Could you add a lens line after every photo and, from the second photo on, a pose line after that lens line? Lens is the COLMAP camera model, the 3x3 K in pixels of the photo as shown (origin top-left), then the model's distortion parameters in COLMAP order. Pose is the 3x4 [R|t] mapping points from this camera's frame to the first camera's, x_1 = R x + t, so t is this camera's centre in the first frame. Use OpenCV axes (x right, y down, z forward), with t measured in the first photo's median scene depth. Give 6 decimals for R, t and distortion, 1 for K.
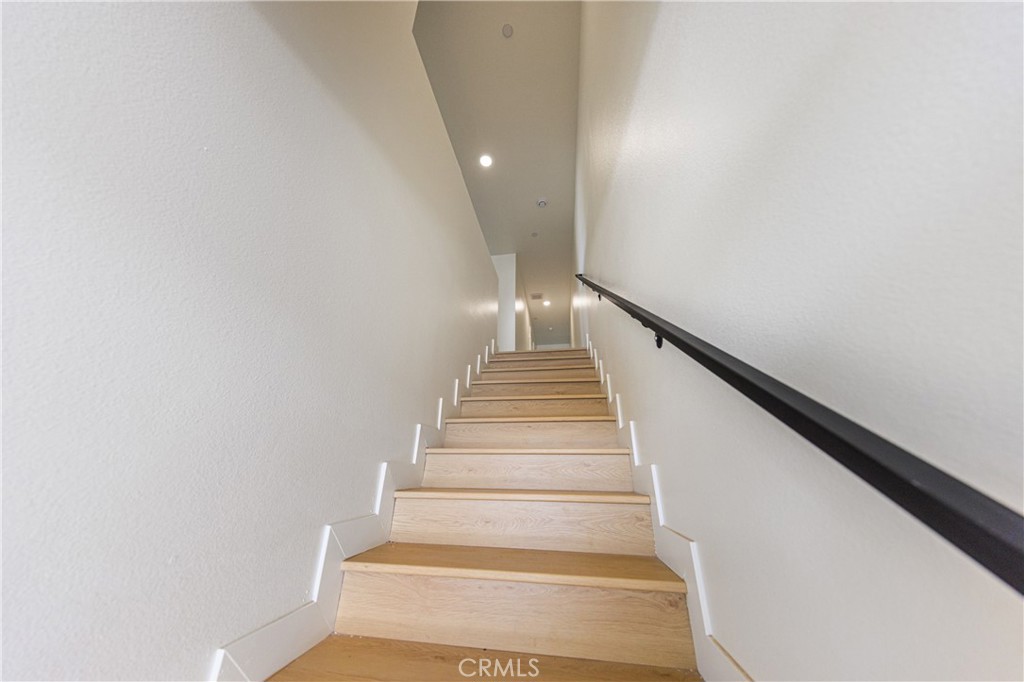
lens RADIAL K [[327.5, 0, 510.5], [0, 327.5, 340.1], [0, 0, 1]] dist [0.007958, -0.000113]
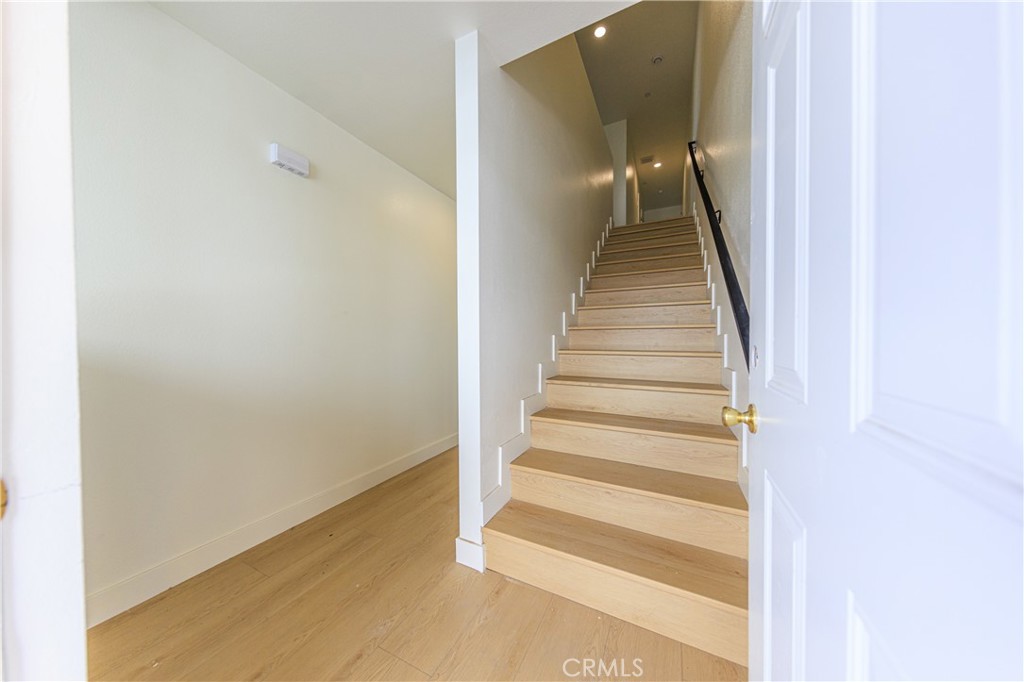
lens RADIAL K [[327.5, 0, 509.9], [0, 327.5, 345.1], [0, 0, 1]] dist [0.007958, -0.000113]
pose [[0.955336, -0.009229, -0.295376, -0.047513], [0.120273, 0.925131, 0.360093, -0.041652], [0.269938, -0.379536, 0.884921, -0.357387]]
